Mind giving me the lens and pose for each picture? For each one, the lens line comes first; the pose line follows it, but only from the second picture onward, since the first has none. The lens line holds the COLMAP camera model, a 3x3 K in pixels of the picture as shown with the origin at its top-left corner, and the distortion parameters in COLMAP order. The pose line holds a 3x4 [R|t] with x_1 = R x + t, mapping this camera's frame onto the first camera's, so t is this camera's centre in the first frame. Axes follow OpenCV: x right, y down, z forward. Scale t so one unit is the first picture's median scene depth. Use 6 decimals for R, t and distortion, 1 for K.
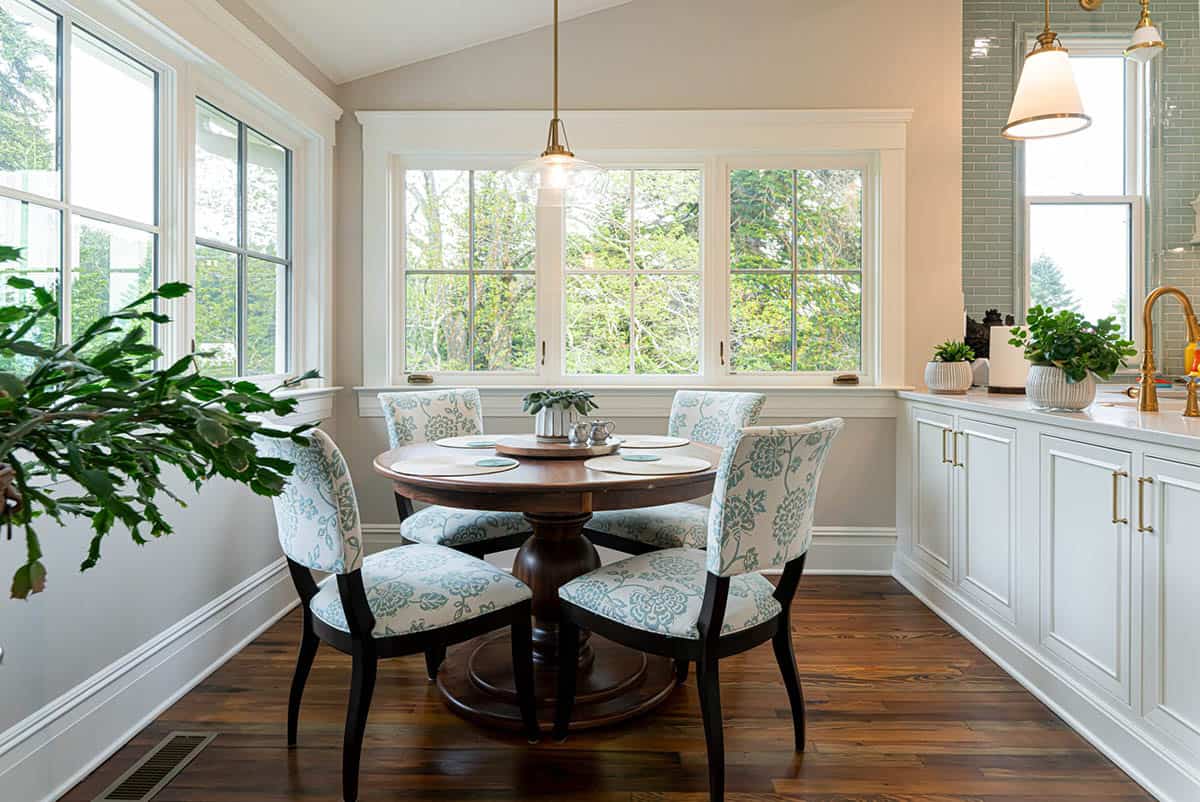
lens RADIAL K [[2001.0, 0, 599.8], [0, 2001.0, 398.9], [0, 0, 1]] dist [-0.037249, 0.000000]
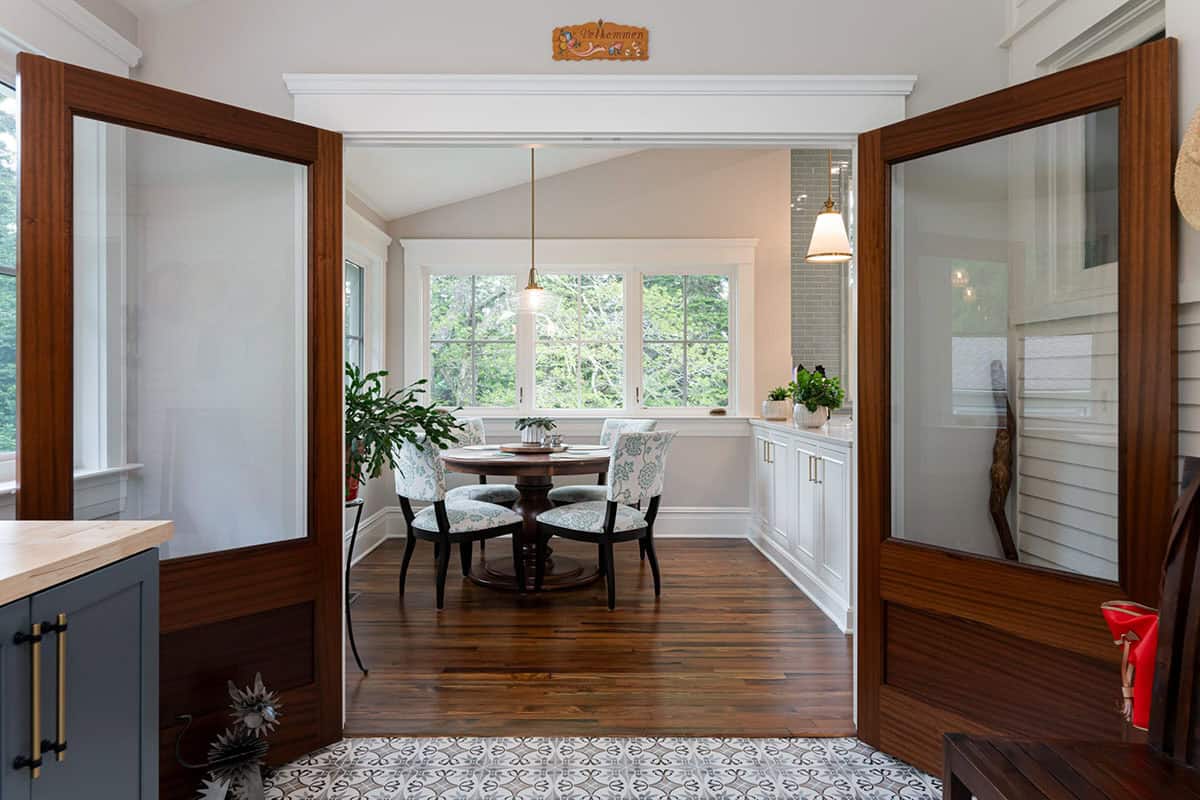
lens RADIAL K [[2001.0, 0, 600.9], [0, 2001.0, 402.0], [0, 0, 1]] dist [-0.037249, 0.000000]
pose [[0.999792, -0.001581, 0.020347, 0.002665], [0.001911, 0.999866, -0.016232, 0.011563], [-0.020319, 0.016267, 0.999661, -0.833330]]
